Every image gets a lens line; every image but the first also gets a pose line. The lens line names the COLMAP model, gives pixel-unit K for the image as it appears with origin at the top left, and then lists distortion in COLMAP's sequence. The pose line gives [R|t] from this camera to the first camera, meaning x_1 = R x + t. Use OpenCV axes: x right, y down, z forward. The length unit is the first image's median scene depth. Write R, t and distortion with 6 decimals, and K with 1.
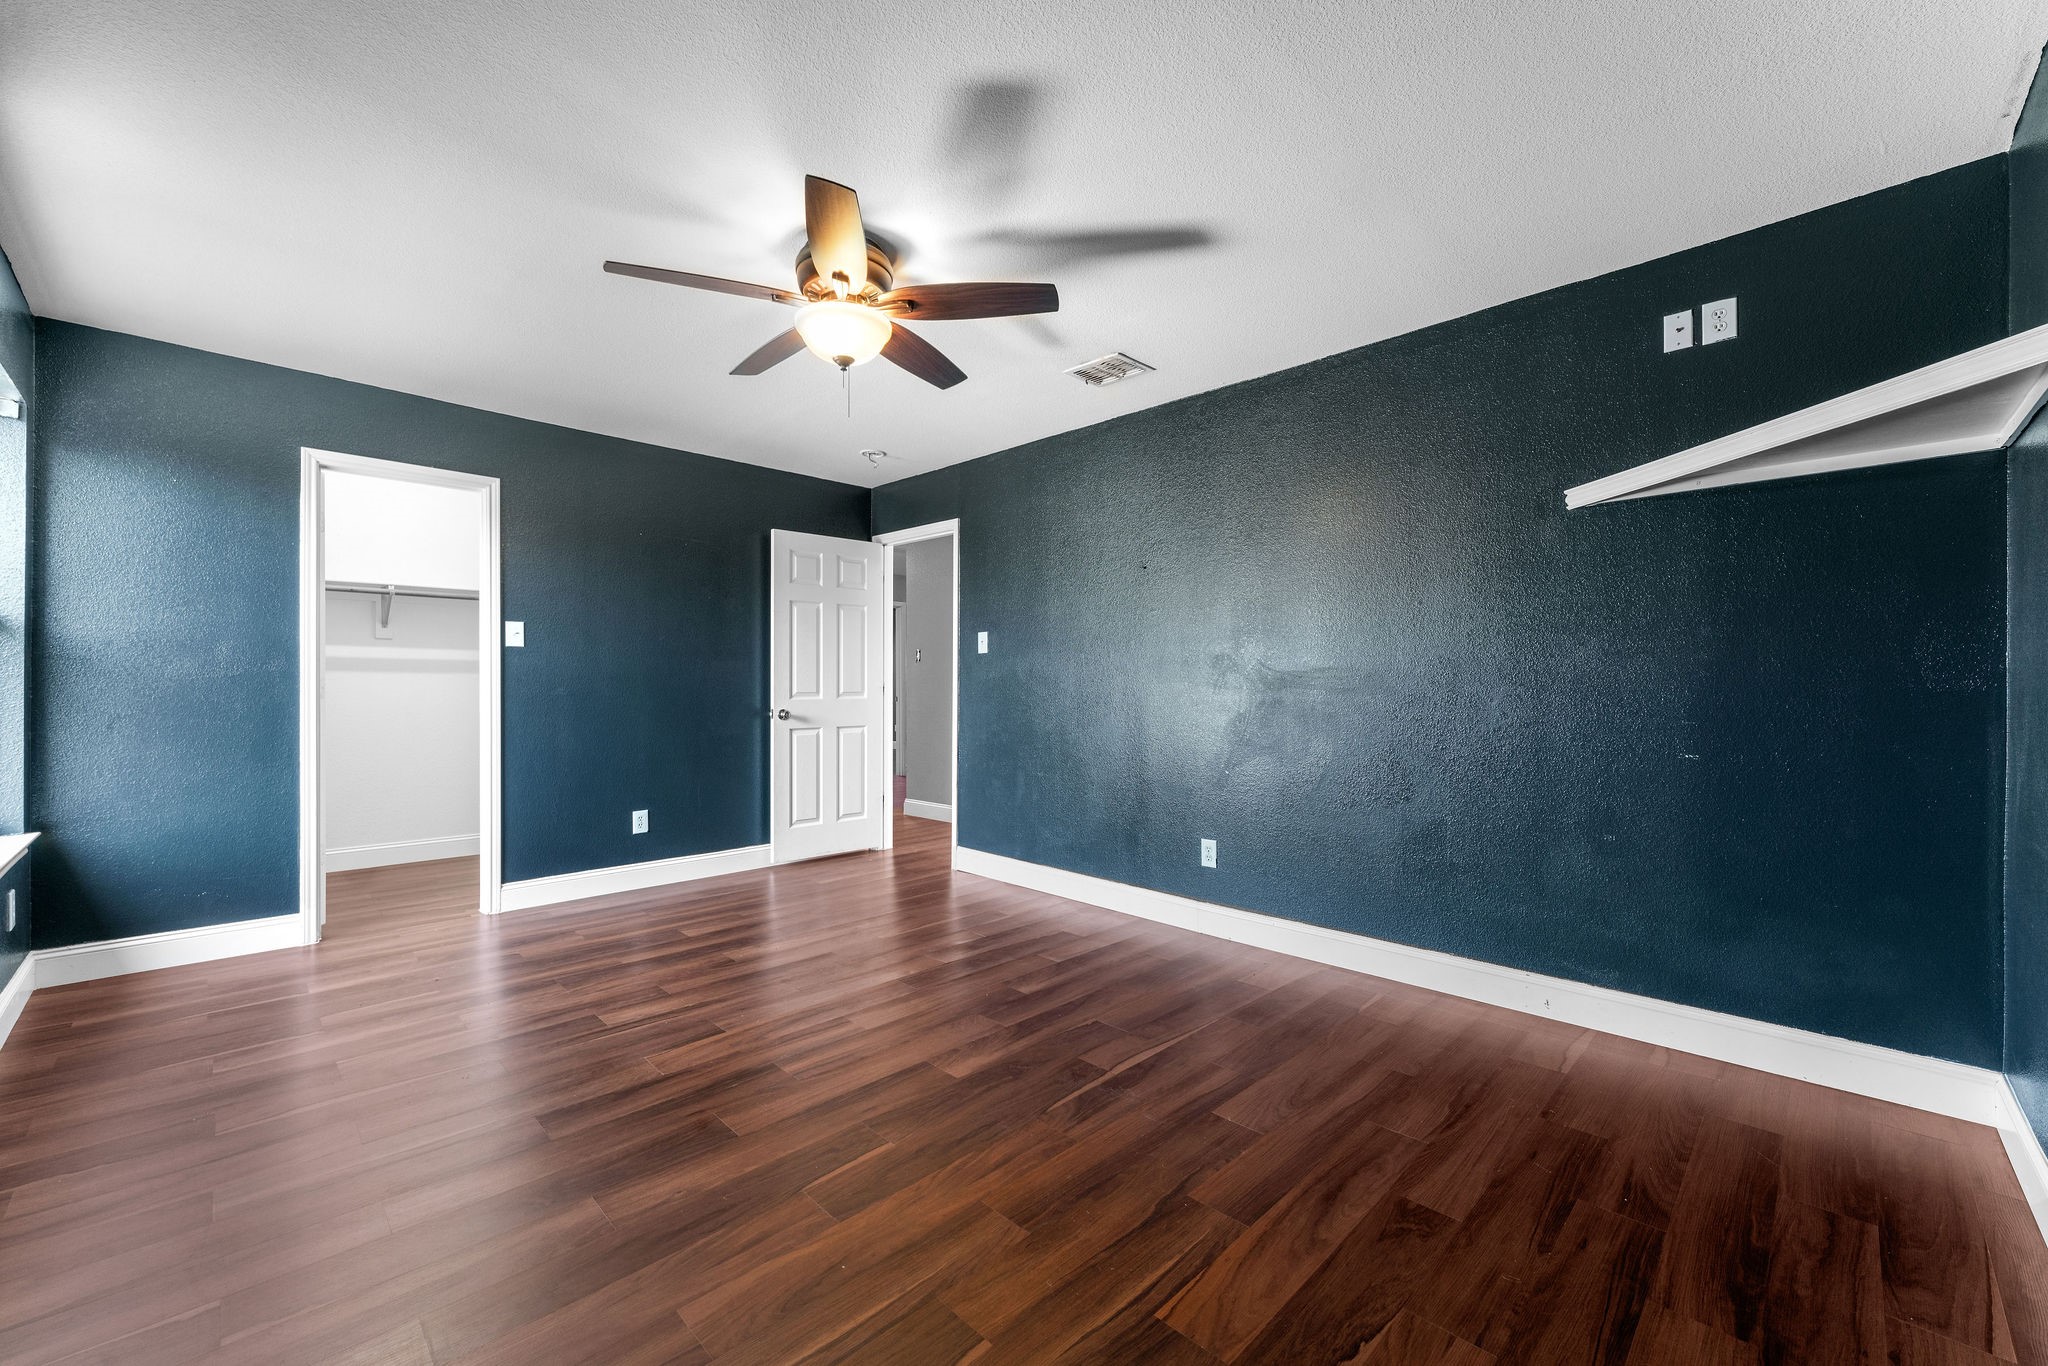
lens RADIAL K [[810.7, 0, 1013.2], [0, 810.7, 685.9], [0, 0, 1]] dist [0.000080, -0.000290]
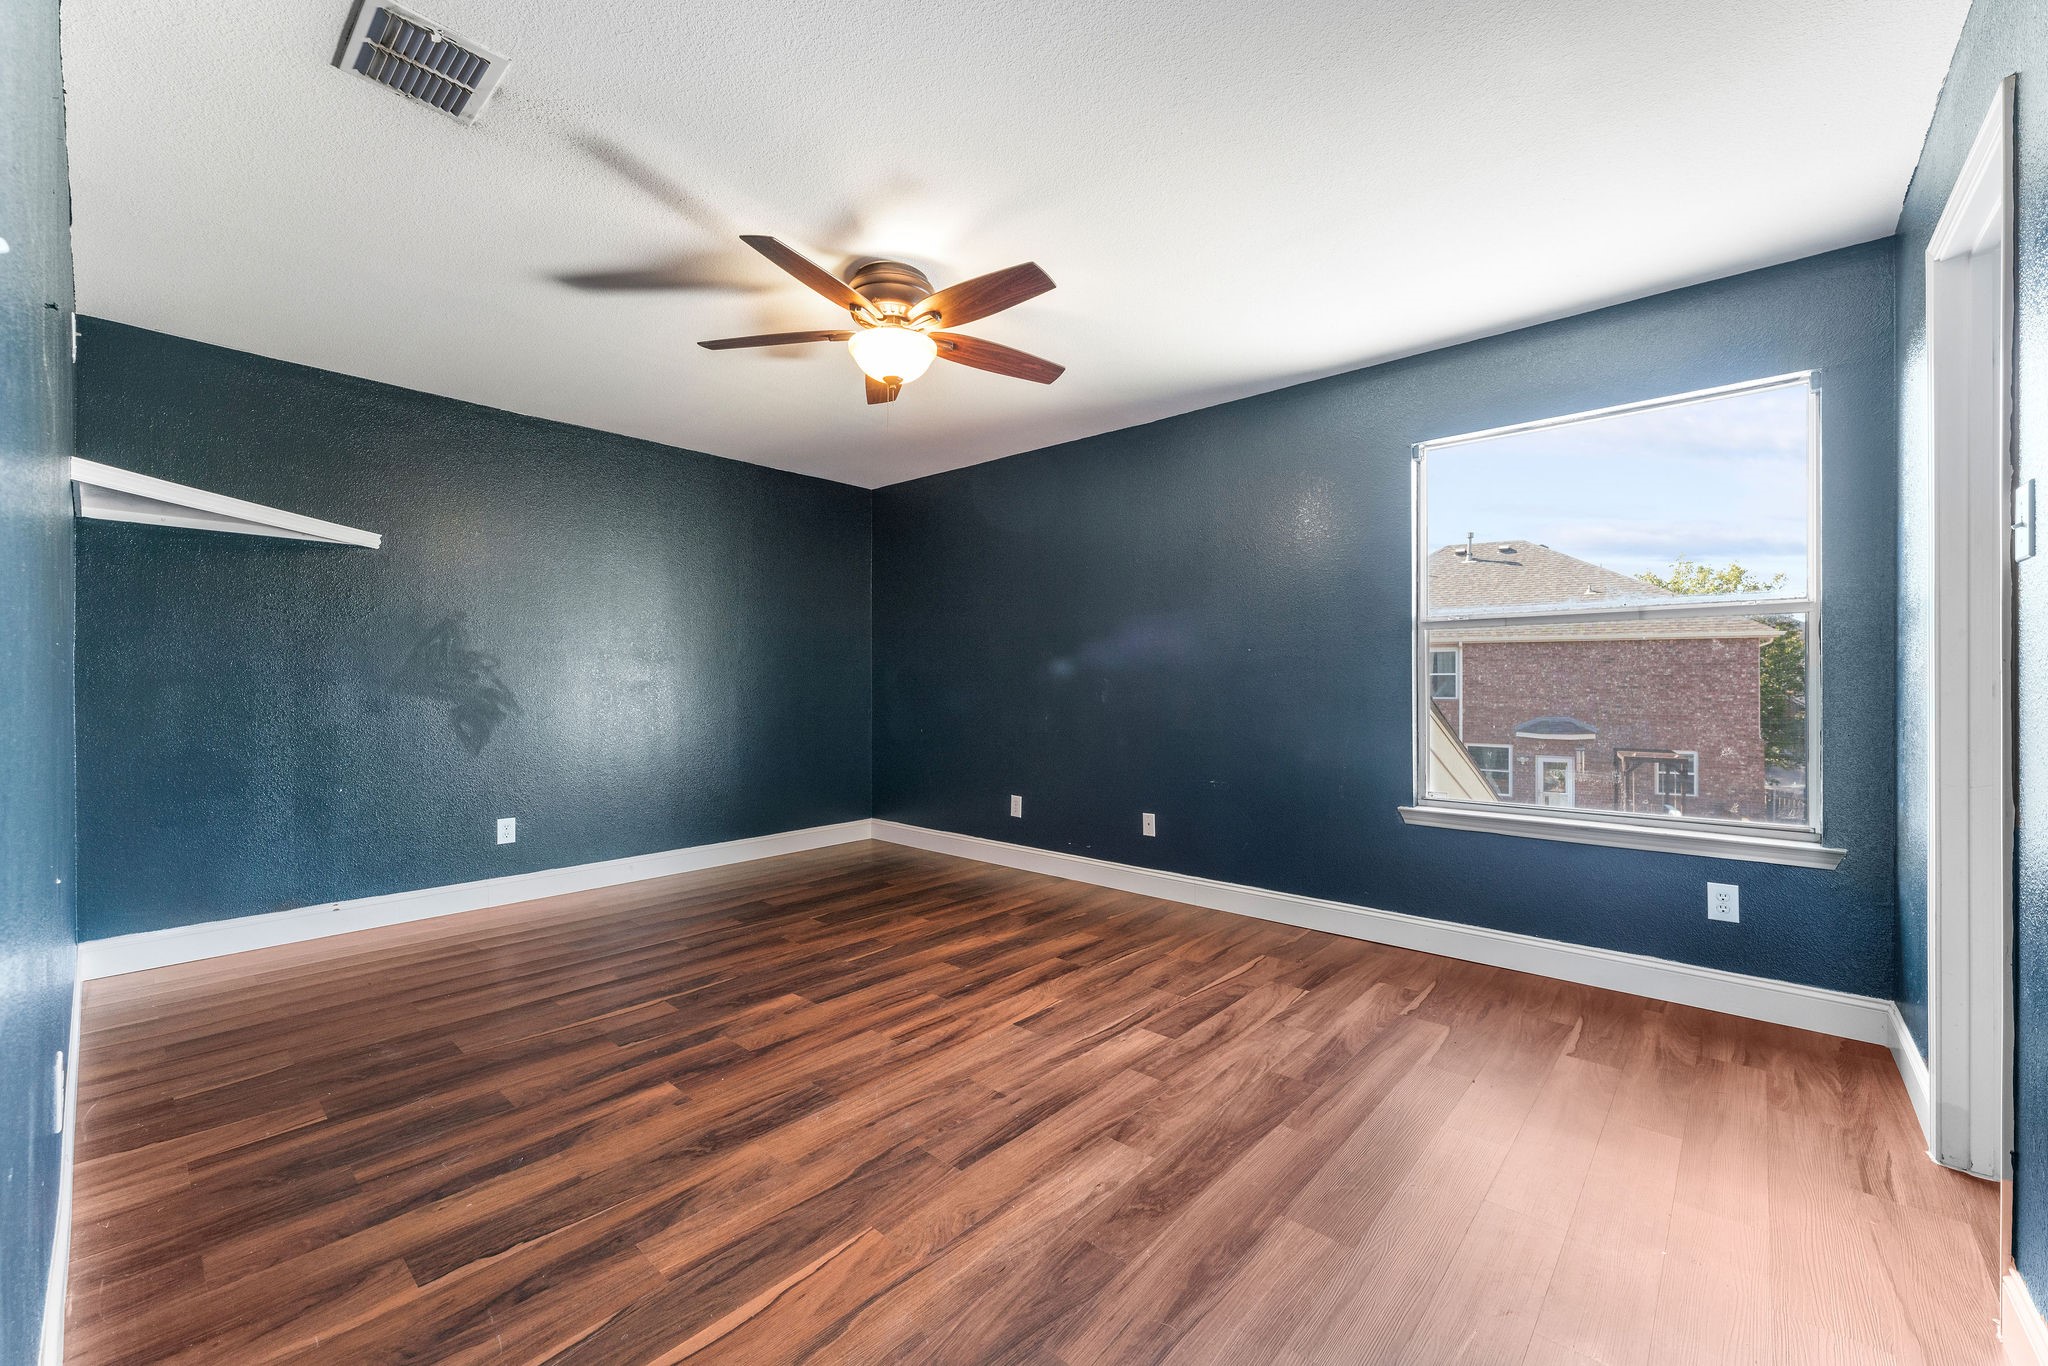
lens RADIAL K [[810.7, 0, 1013.2], [0, 810.7, 685.9], [0, 0, 1]] dist [0.000080, -0.000290]
pose [[-0.998353, -0.001117, -0.057358, -0.310504], [-0.001075, 0.999999, -0.000773, 0.007665], [0.057359, -0.000710, -0.998353, 2.102350]]
